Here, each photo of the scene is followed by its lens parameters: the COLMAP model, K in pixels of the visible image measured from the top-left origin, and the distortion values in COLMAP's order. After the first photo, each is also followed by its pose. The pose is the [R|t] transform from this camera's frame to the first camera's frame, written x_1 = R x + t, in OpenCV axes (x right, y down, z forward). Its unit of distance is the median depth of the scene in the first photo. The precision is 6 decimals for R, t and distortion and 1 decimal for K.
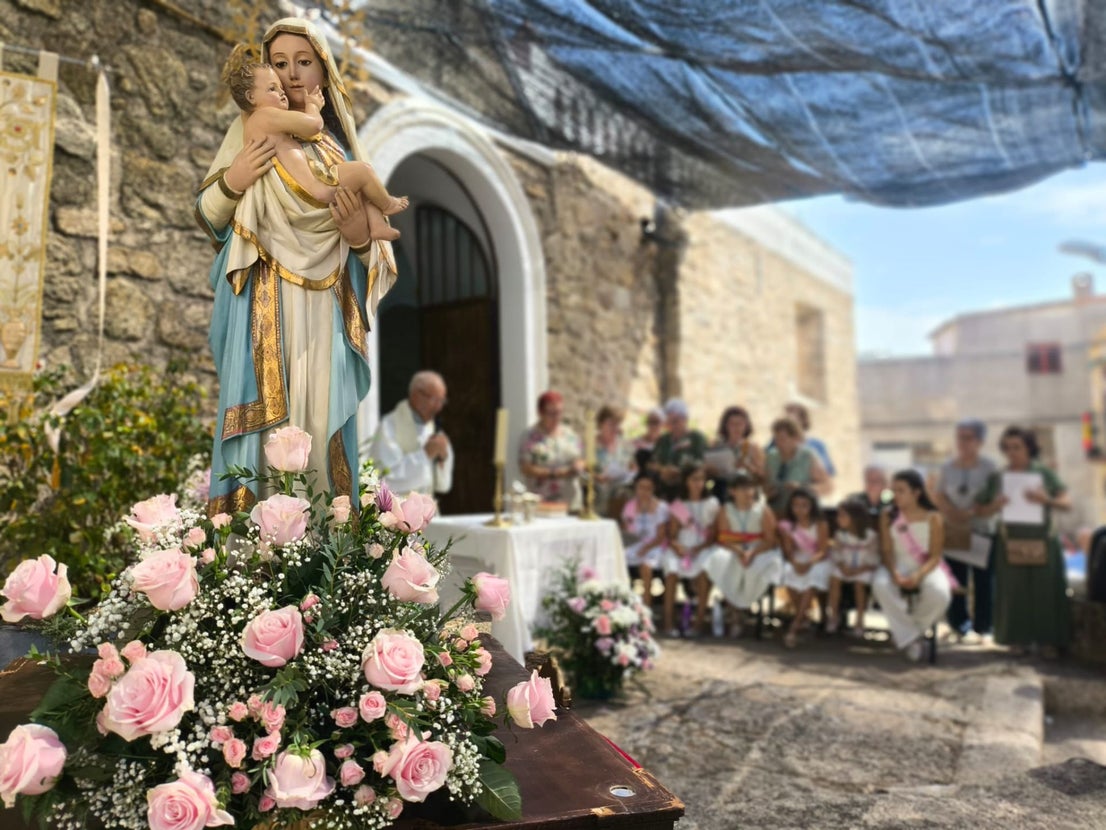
lens RADIAL K [[819.2, 0, 553.0], [0, 819.2, 415.0], [0, 0, 1]] dist [0.114236, -0.175064]
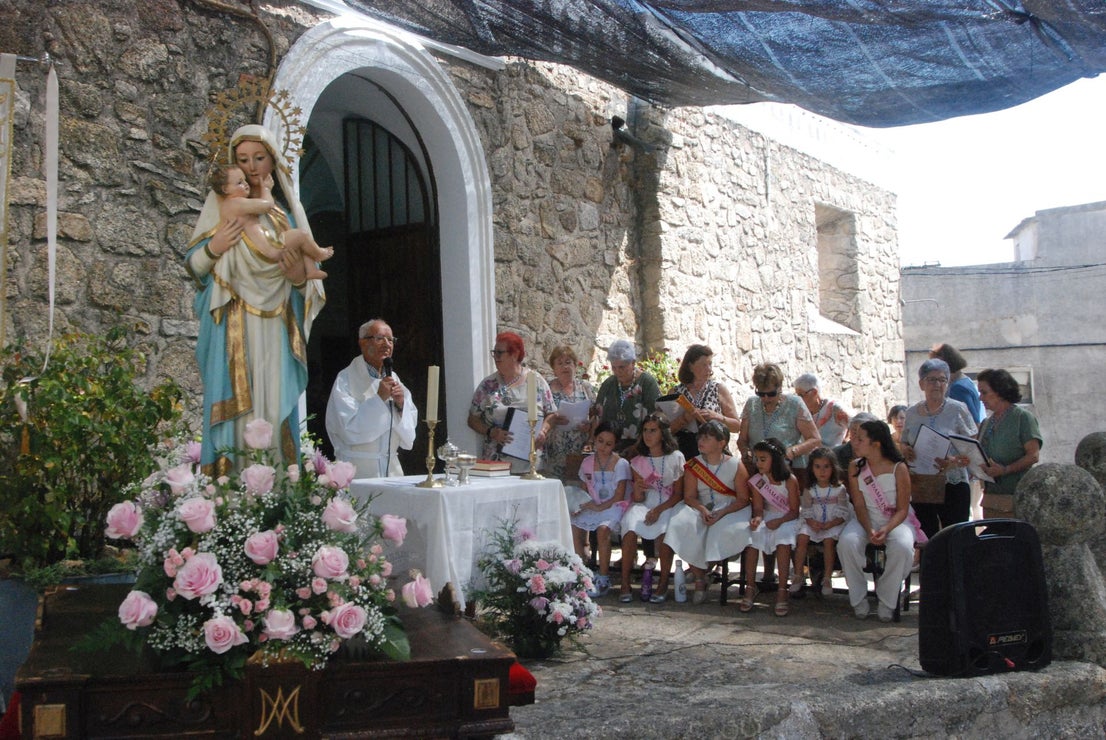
lens RADIAL K [[1151.9, 0, 537.7], [0, 1151.9, 383.5], [0, 0, 1]] dist [-0.147807, 0.132058]
pose [[0.999925, -0.012158, -0.001683, 0.166402], [0.012219, 0.998999, 0.043028, -0.113560], [0.001159, -0.043046, 0.999072, -0.915870]]
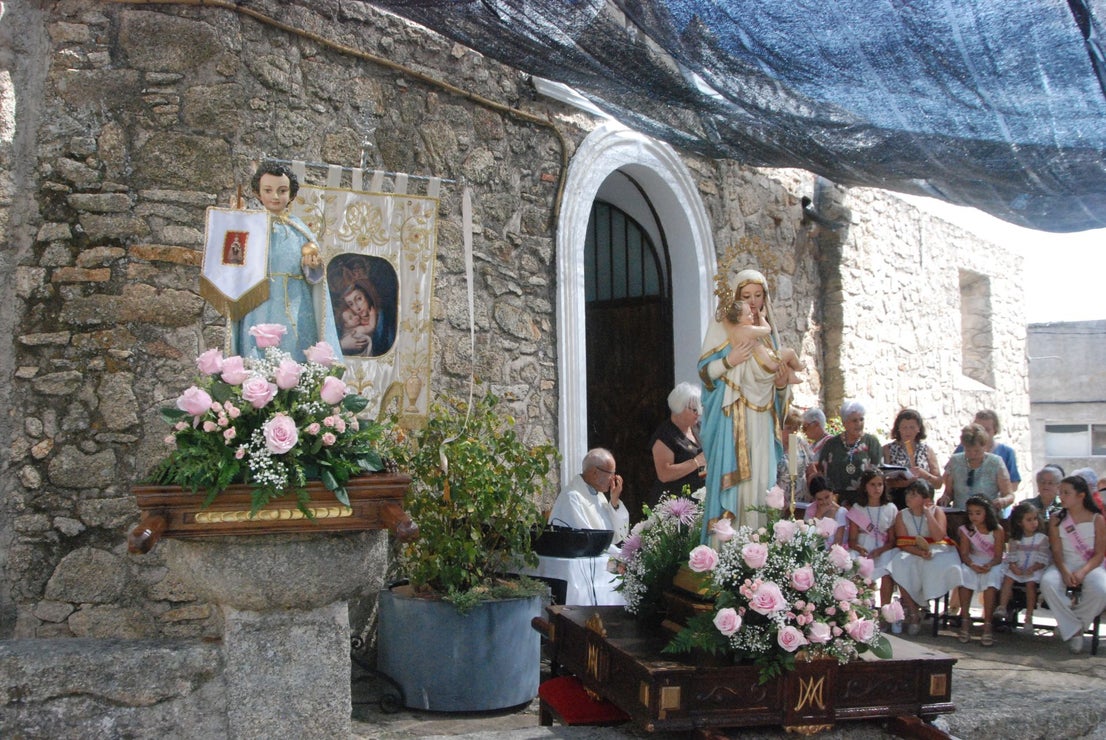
lens RADIAL K [[1151.9, 0, 537.7], [0, 1151.9, 383.5], [0, 0, 1]] dist [-0.147807, 0.132058]
pose [[0.998390, 0.005607, -0.056452, -0.638364], [-0.004947, 0.999918, 0.011824, -0.237802], [0.056514, -0.011526, 0.998335, -1.645364]]
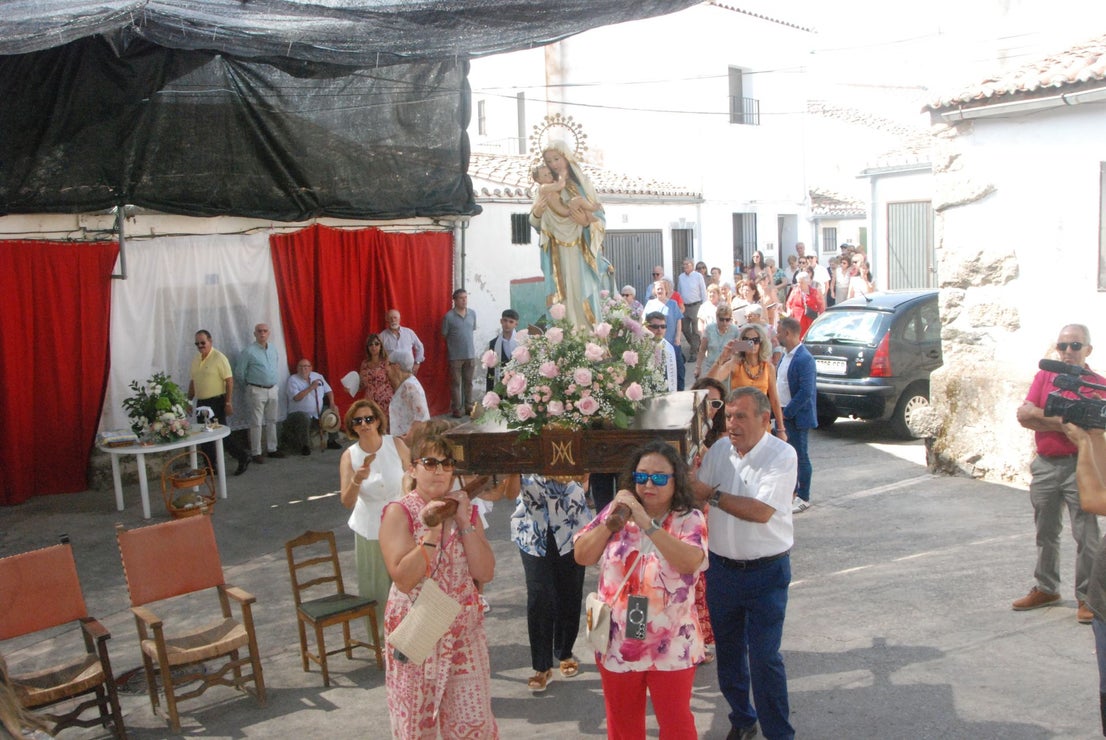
lens RADIAL K [[1151.9, 0, 537.7], [0, 1151.9, 383.5], [0, 0, 1]] dist [-0.147807, 0.132058]
pose [[0.835938, -0.035326, -0.547686, 1.500613], [0.121049, 0.985218, 0.121211, -0.171280], [0.535309, -0.167622, 0.827857, -1.988834]]
